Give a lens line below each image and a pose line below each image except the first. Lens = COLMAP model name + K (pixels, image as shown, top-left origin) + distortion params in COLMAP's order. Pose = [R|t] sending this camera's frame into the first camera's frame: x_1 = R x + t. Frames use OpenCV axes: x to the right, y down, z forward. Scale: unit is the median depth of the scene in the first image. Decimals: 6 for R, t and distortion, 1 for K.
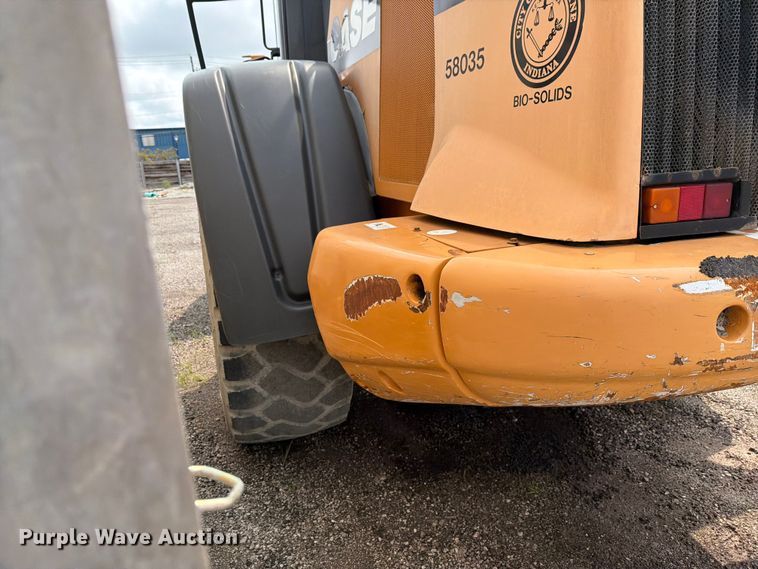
lens RADIAL K [[534.6, 0, 371.5], [0, 534.6, 290.7], [0, 0, 1]] dist [0.062119, -0.083275]
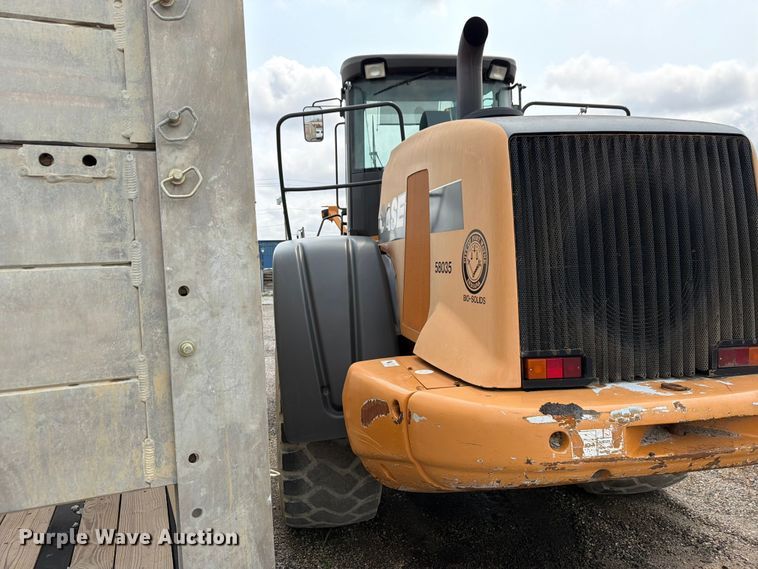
lens RADIAL K [[534.6, 0, 373.9], [0, 534.6, 281.4], [0, 0, 1]] dist [0.062119, -0.083275]
pose [[0.991388, 0.027172, -0.128106, 0.155345], [-0.053962, 0.976090, -0.210560, -0.027053], [0.119322, 0.215659, 0.969151, -0.512157]]
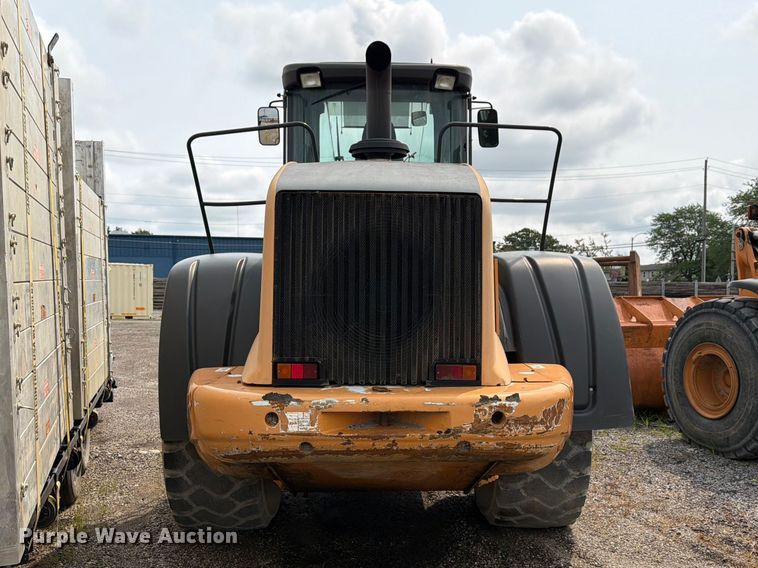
lens RADIAL K [[747.4, 0, 393.6], [0, 747.4, 323.1], [0, 0, 1]] dist [0.076295, 0.000000]
pose [[0.969284, 0.080076, -0.232543, 1.118014], [-0.121371, 0.978099, -0.169093, 0.080211], [0.213910, 0.192123, 0.957774, -1.288626]]
